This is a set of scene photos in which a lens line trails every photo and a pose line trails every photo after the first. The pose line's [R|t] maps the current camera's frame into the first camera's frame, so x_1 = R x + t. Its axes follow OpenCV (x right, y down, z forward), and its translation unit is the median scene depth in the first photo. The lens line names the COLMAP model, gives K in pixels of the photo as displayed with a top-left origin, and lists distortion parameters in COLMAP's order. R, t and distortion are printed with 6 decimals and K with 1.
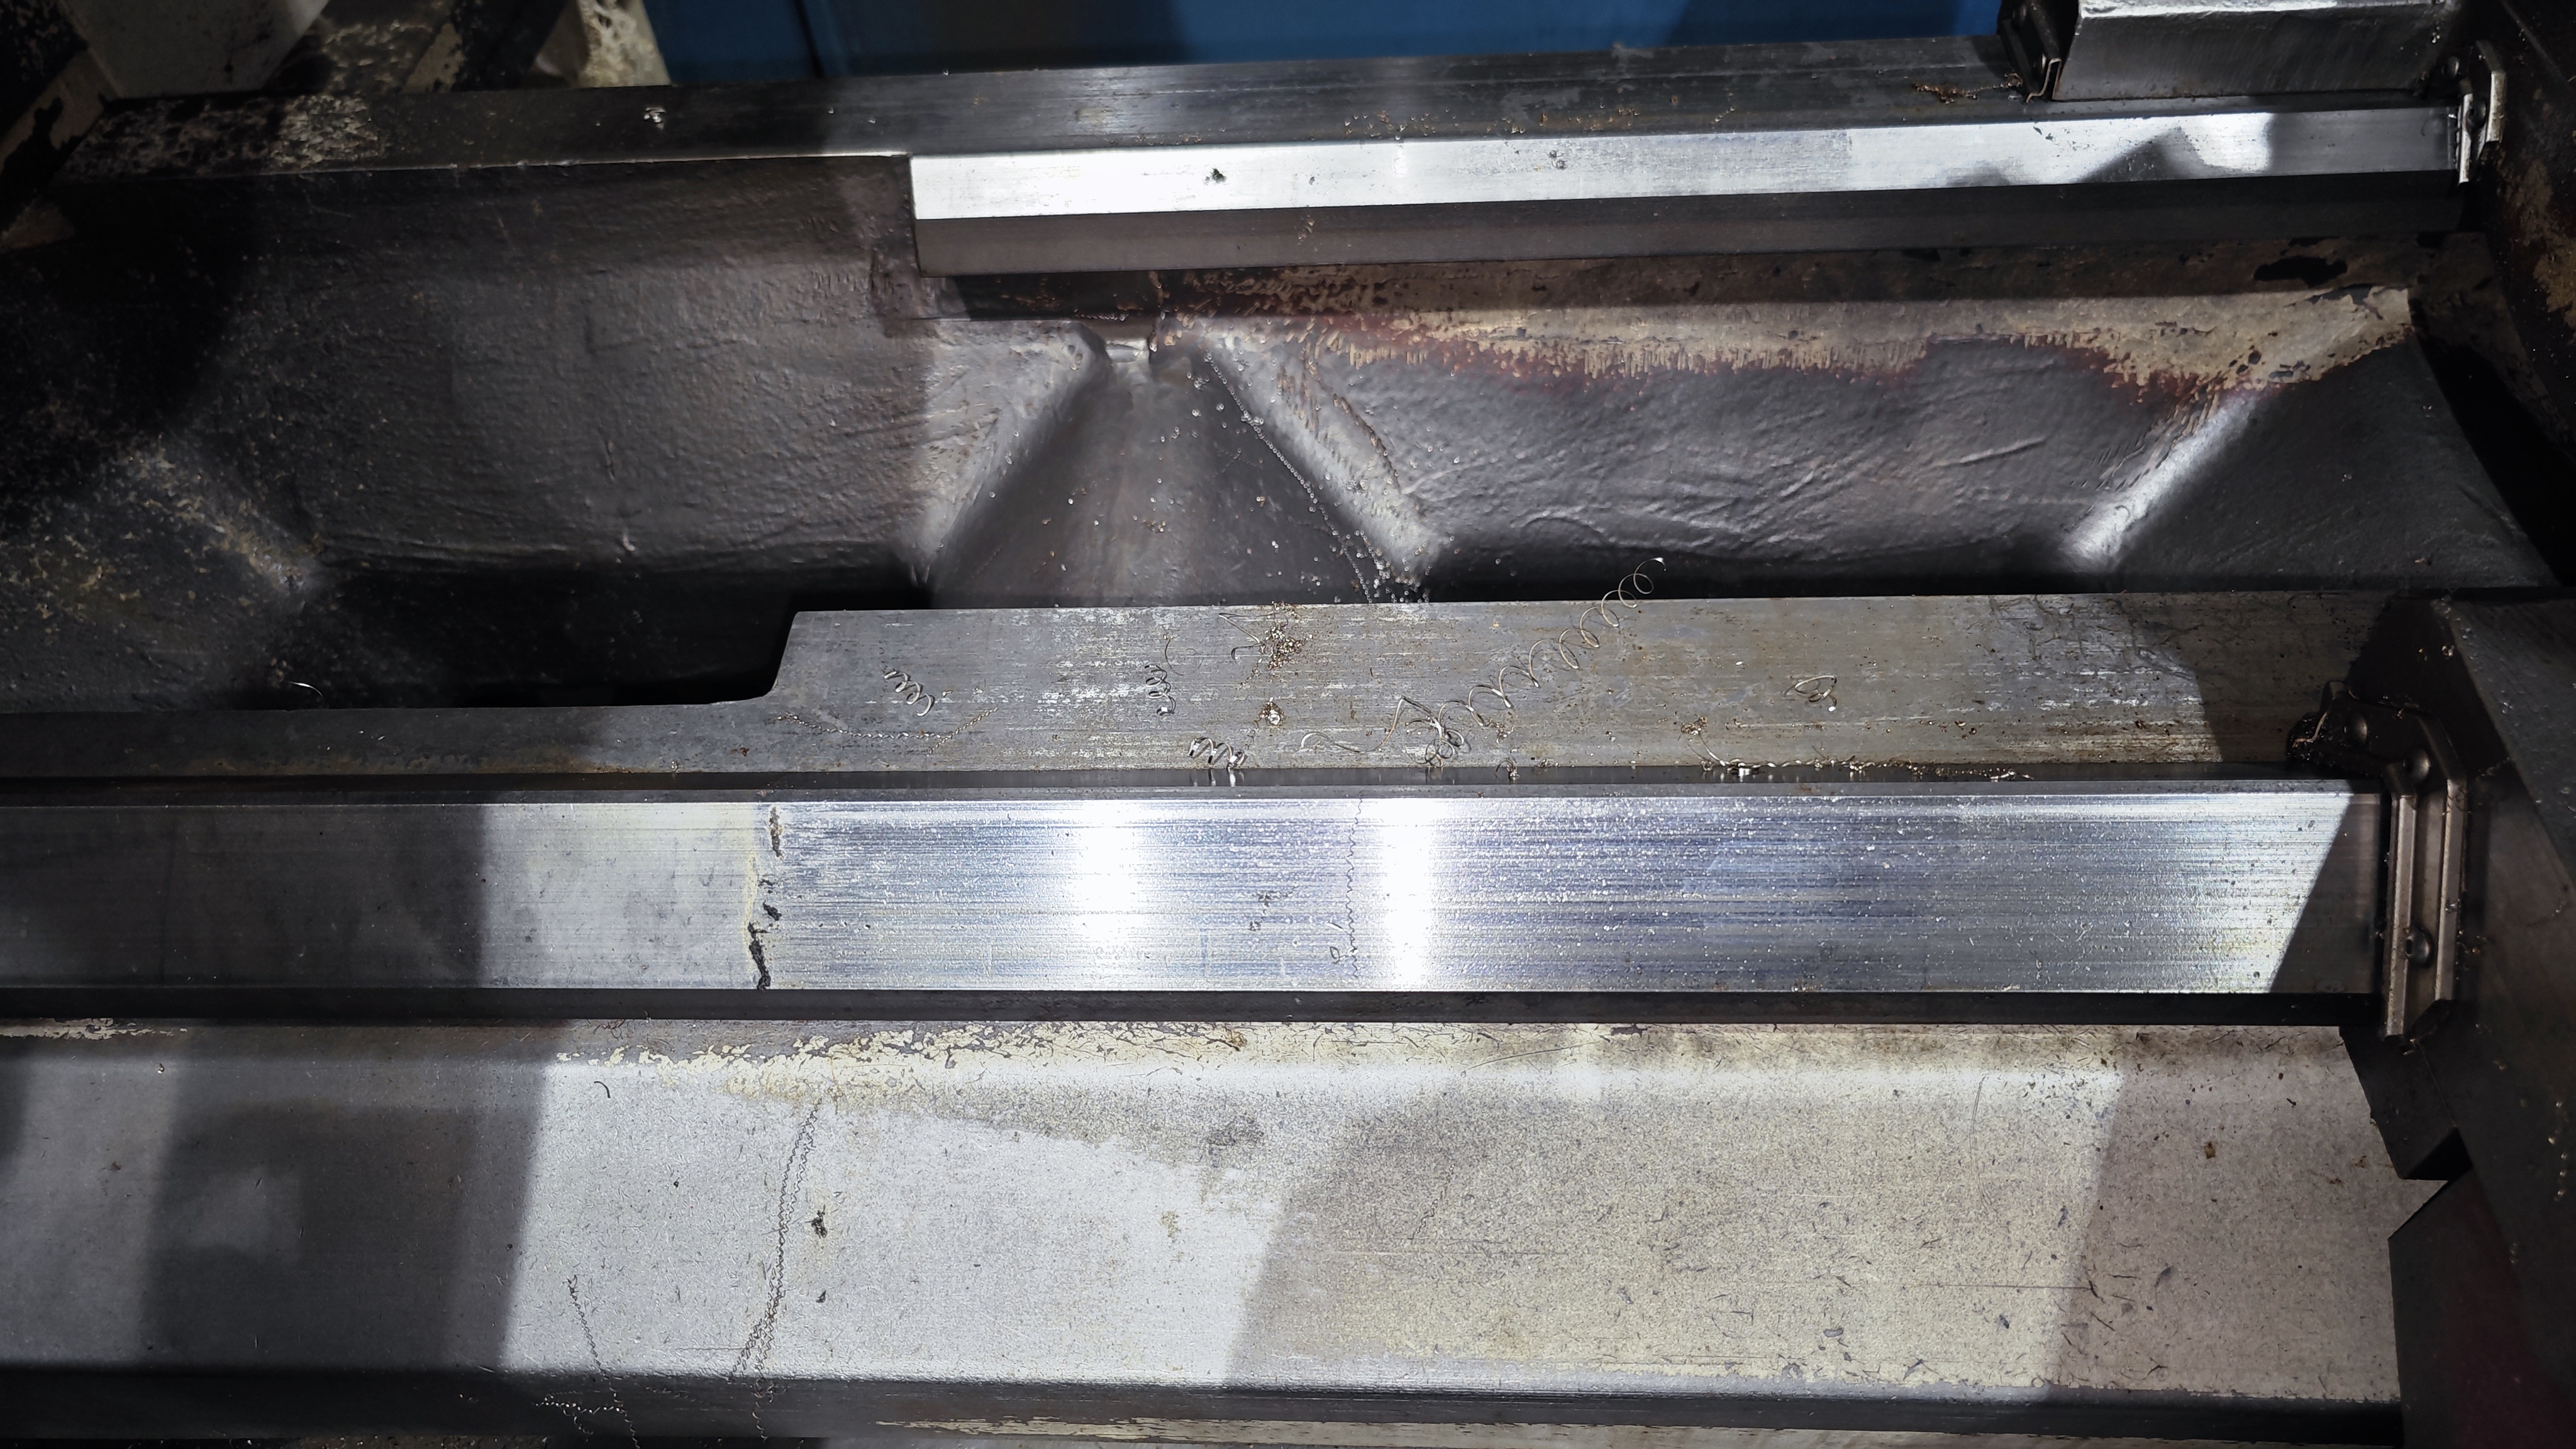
lens RADIAL K [[1722.6, 0, 1288.0], [0, 1722.6, 724.5], [0, 0, 1]] dist [0.002949, 0.002766]
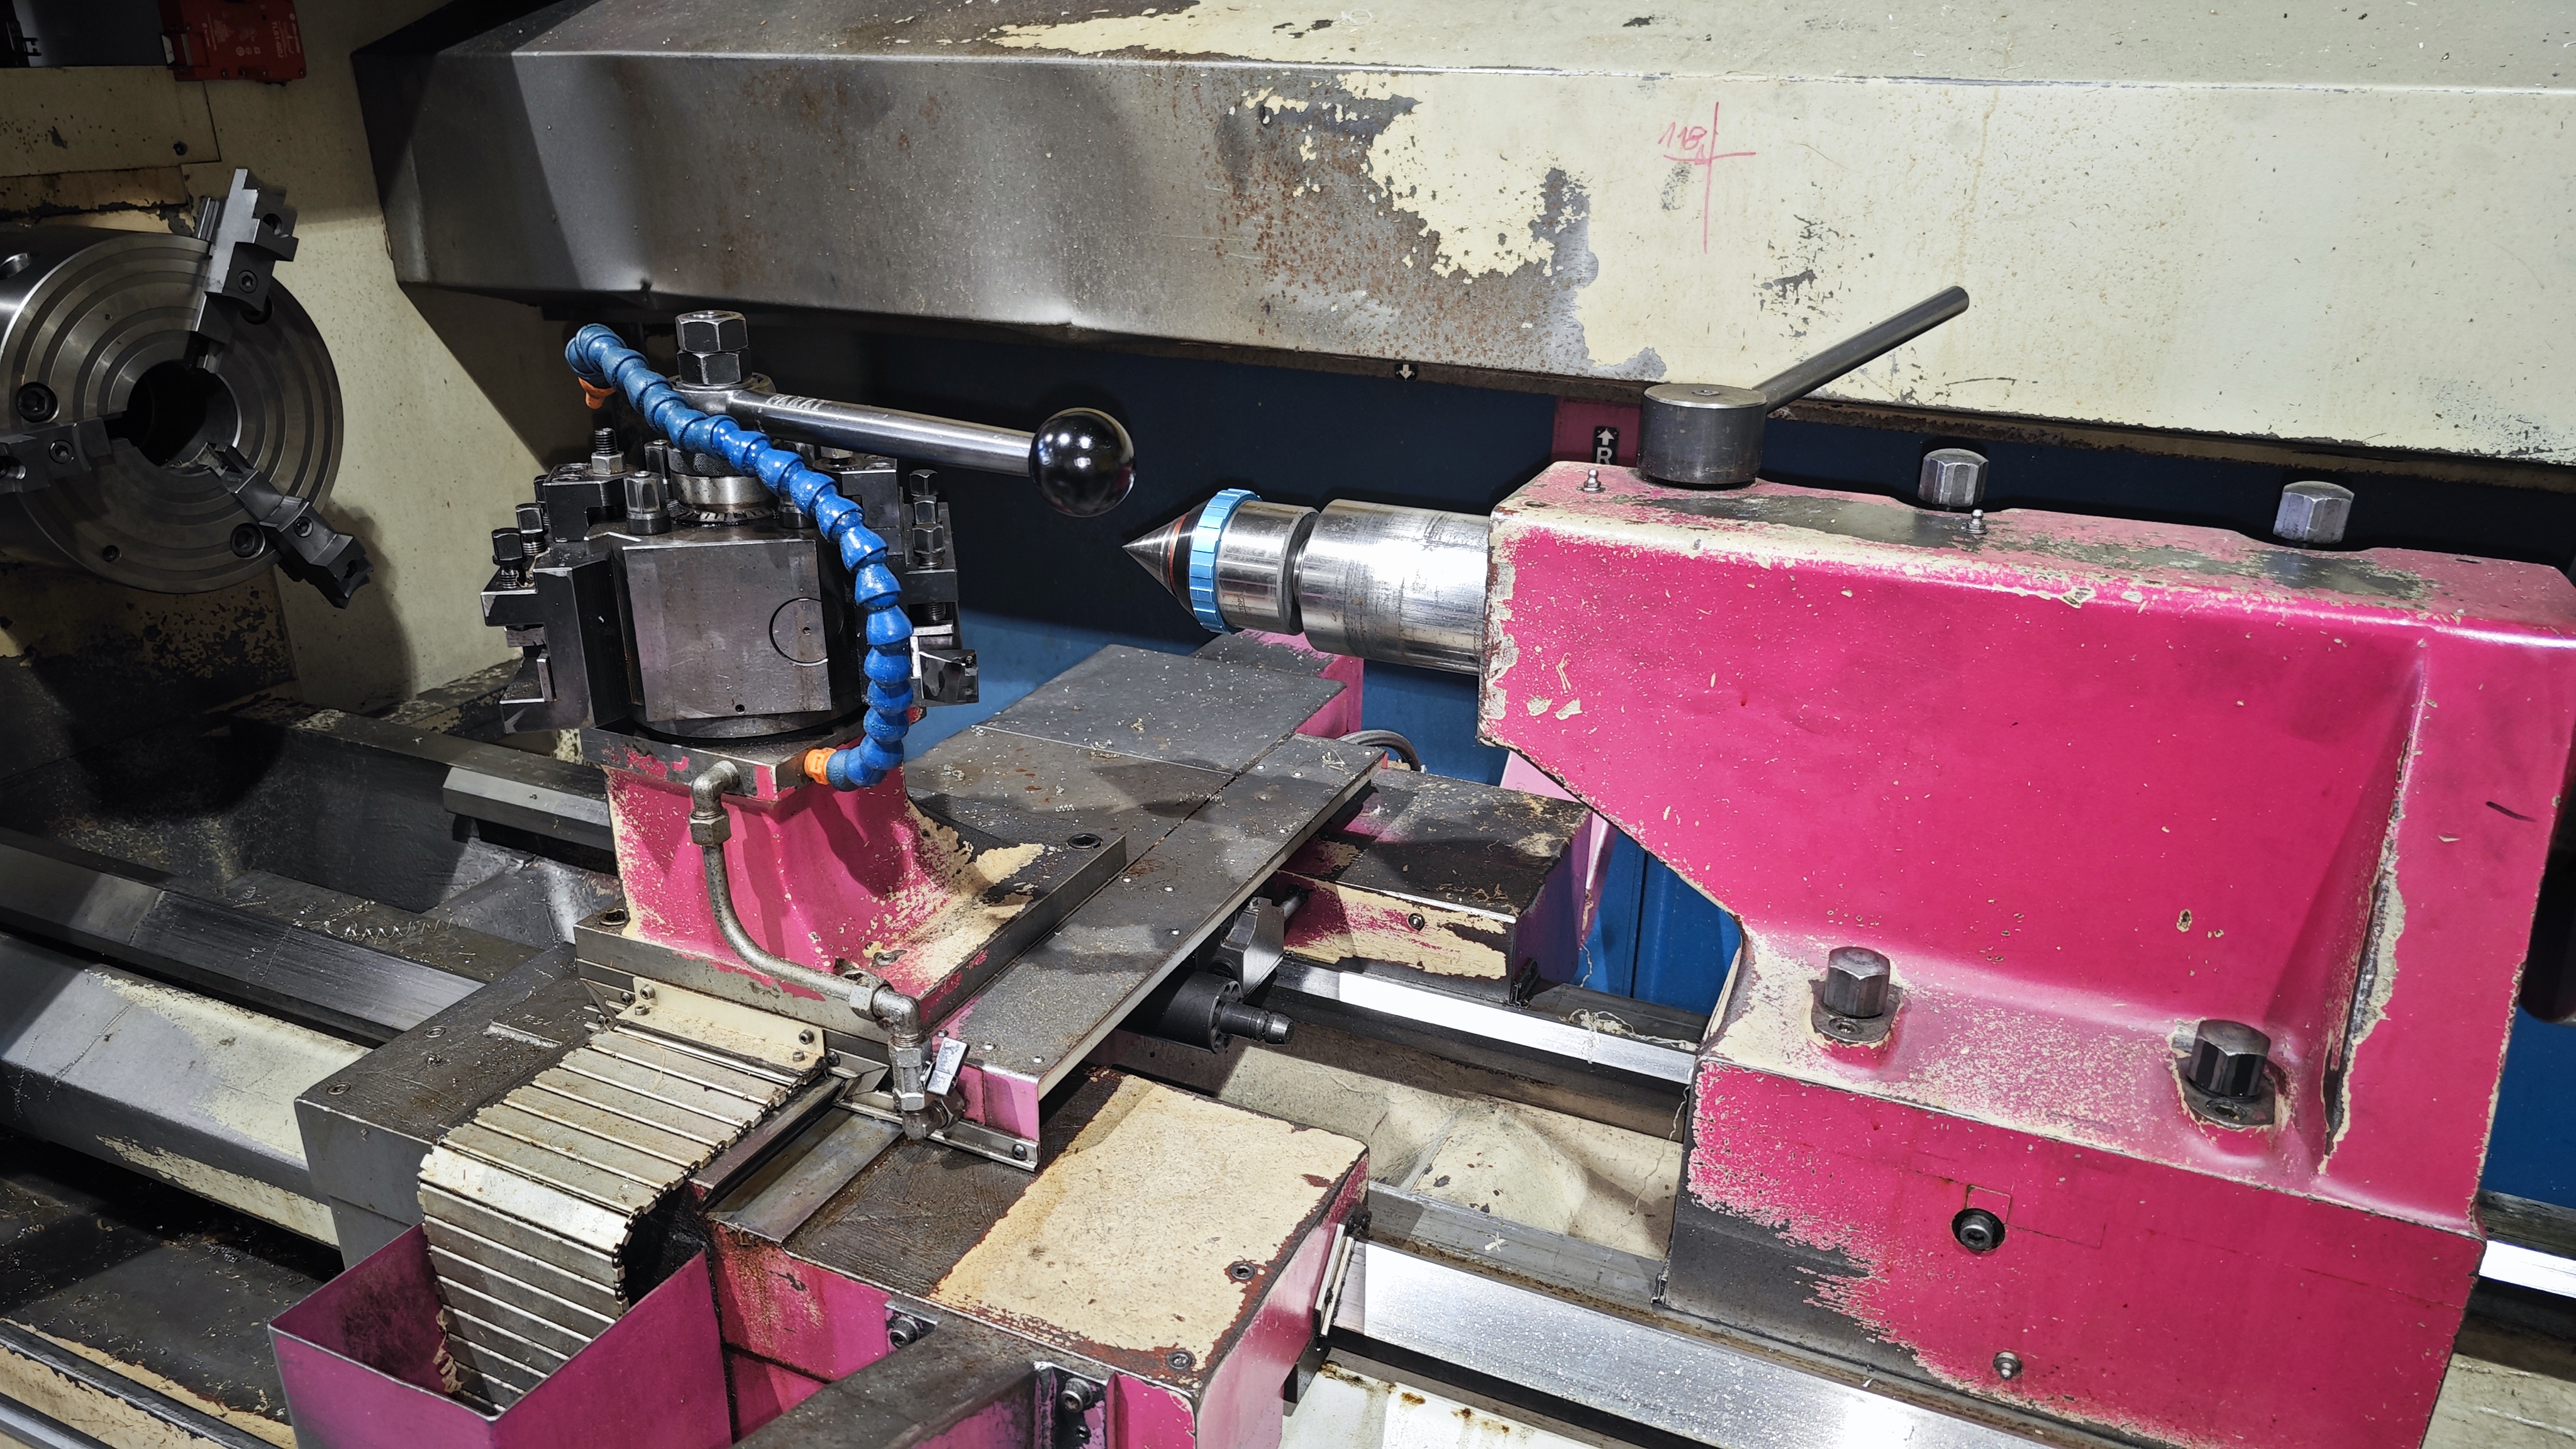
lens RADIAL K [[1719.9, 0, 1274.5], [0, 1719.9, 743.2], [0, 0, 1]] dist [-0.008645, 0.029117]
pose [[0.921239, 0.205479, -0.330298, 1.619074], [-0.337614, 0.844115, -0.416517, 0.279795], [0.193224, 0.495224, 0.847005, -0.898623]]
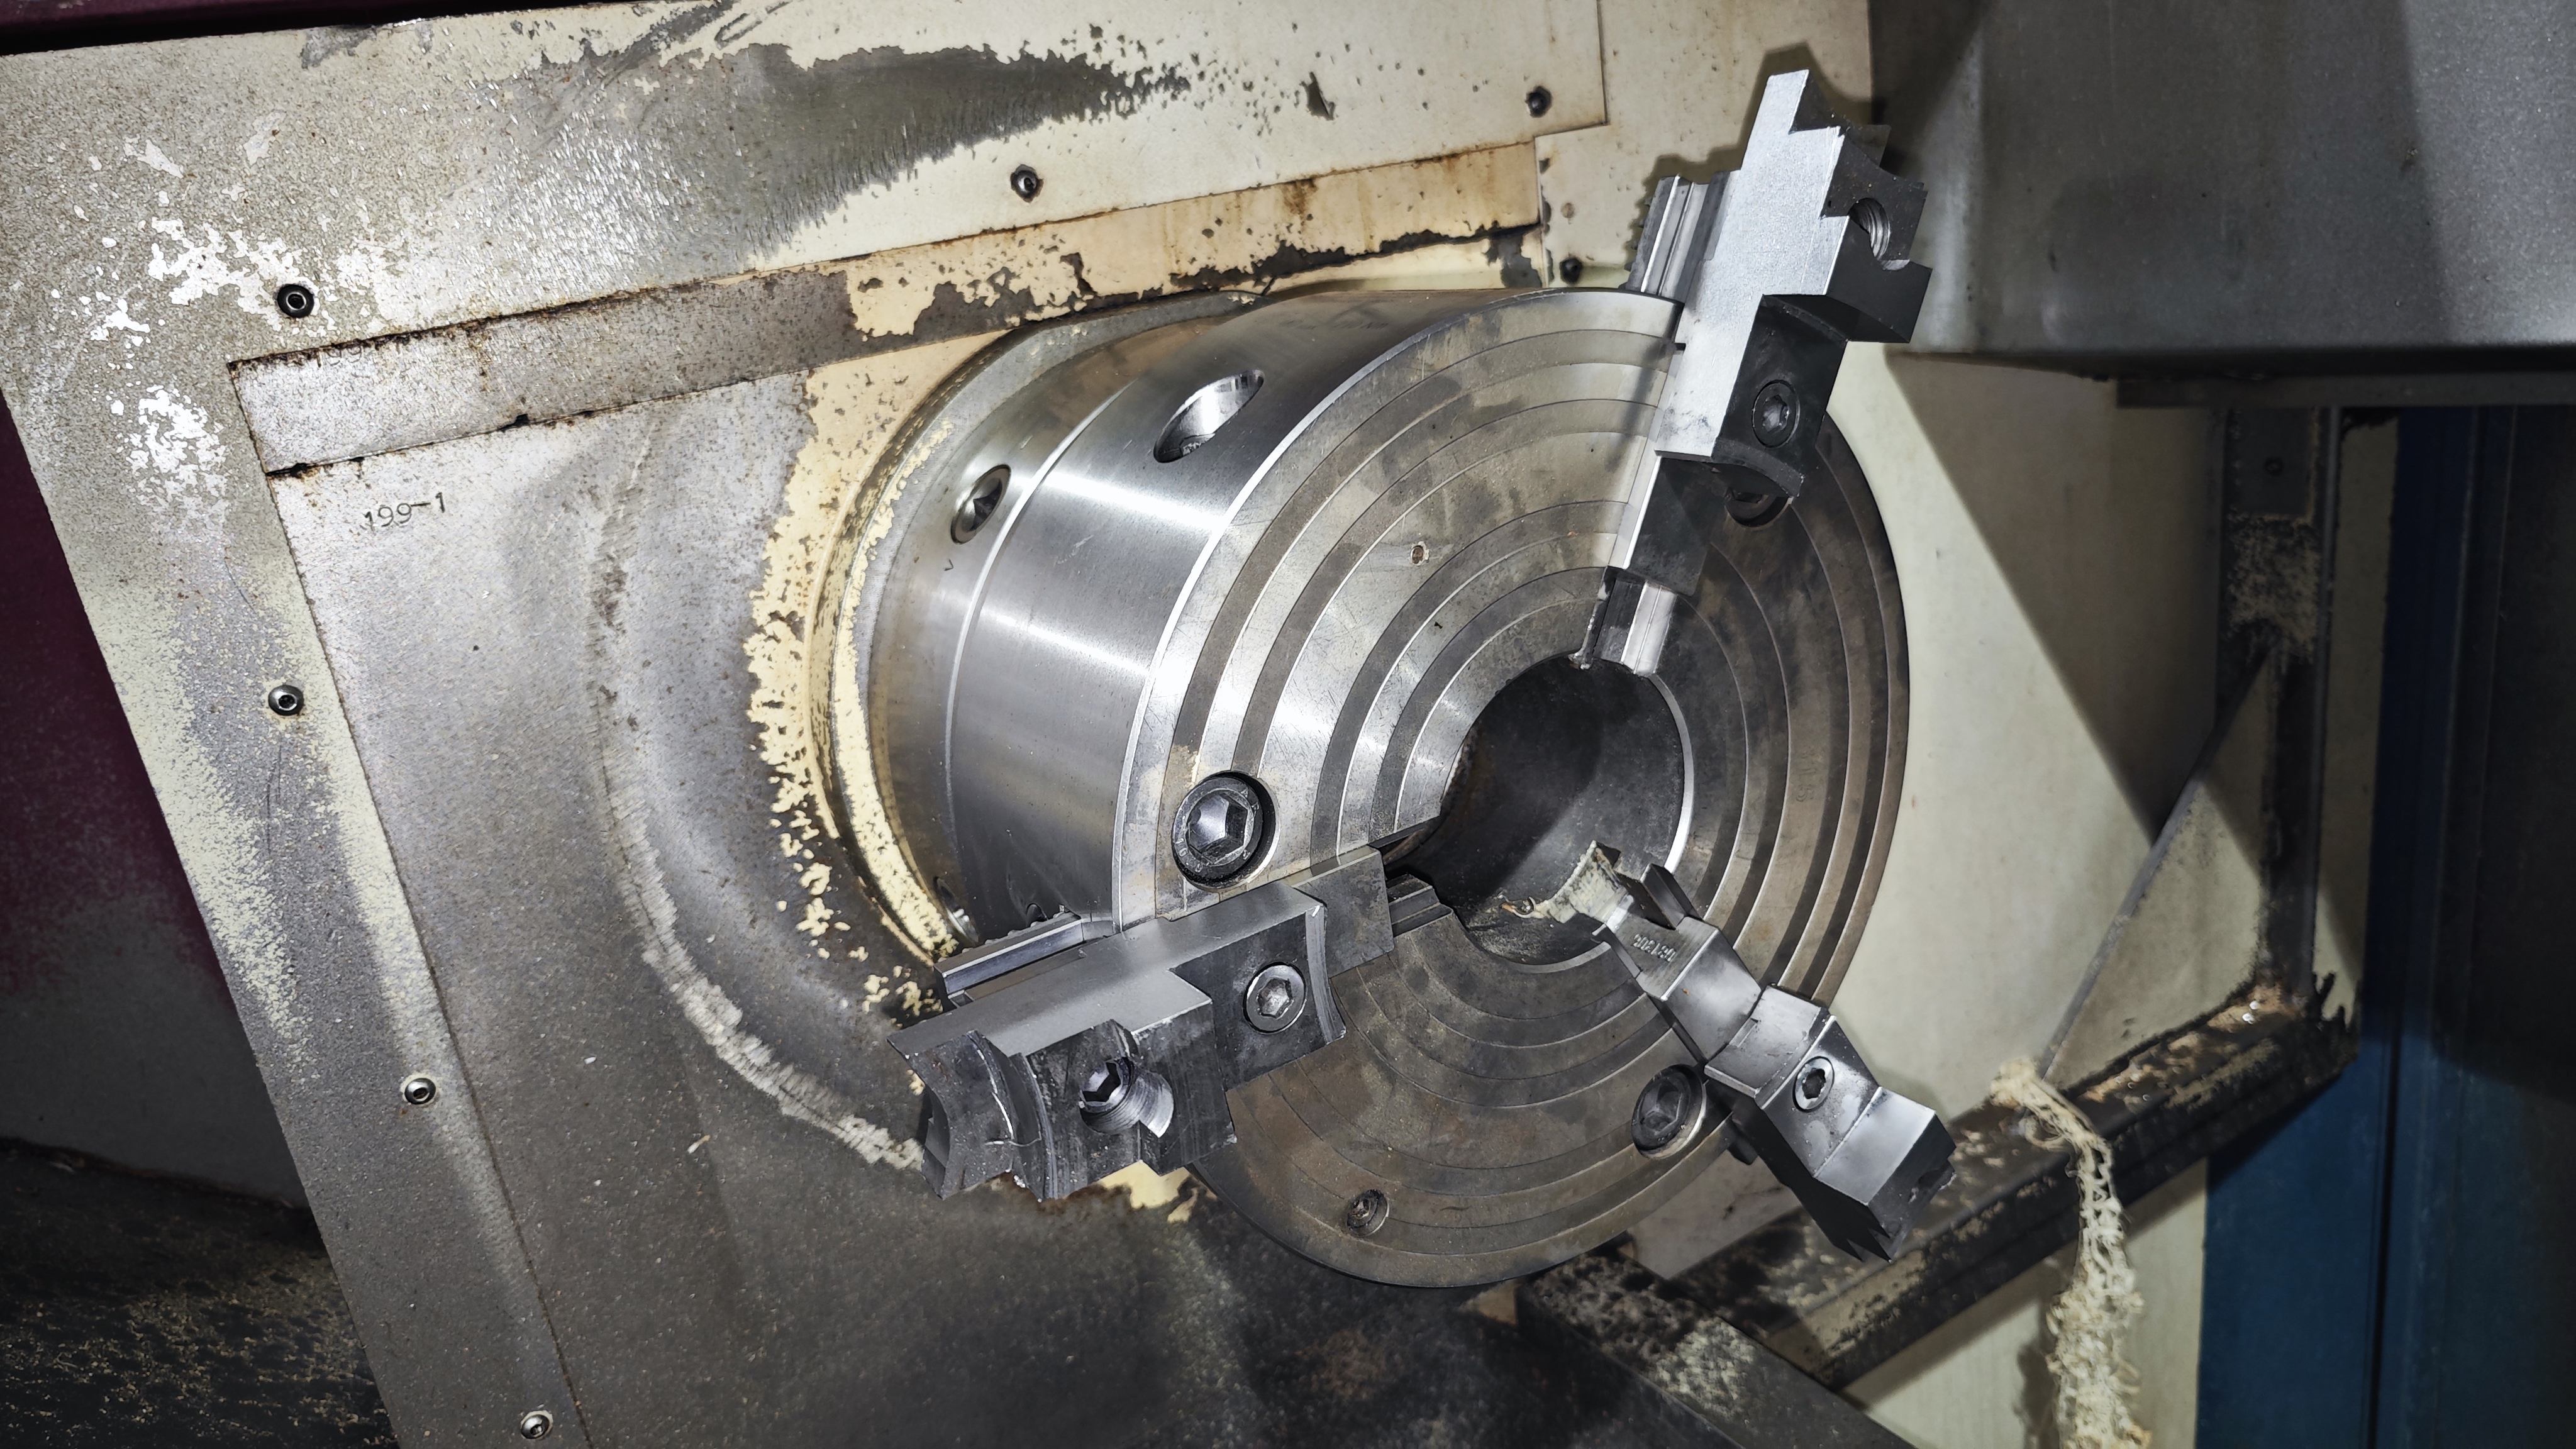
lens RADIAL K [[1759.4, 0, 1267.0], [0, 1759.4, 725.4], [0, 0, 1]] dist [-0.026466, 0.045288]
pose [[0.554106, 0.244466, -0.795741, 0.101991], [-0.574156, 0.804383, -0.152686, -0.336057], [0.602754, 0.541483, 0.586075, -0.089038]]
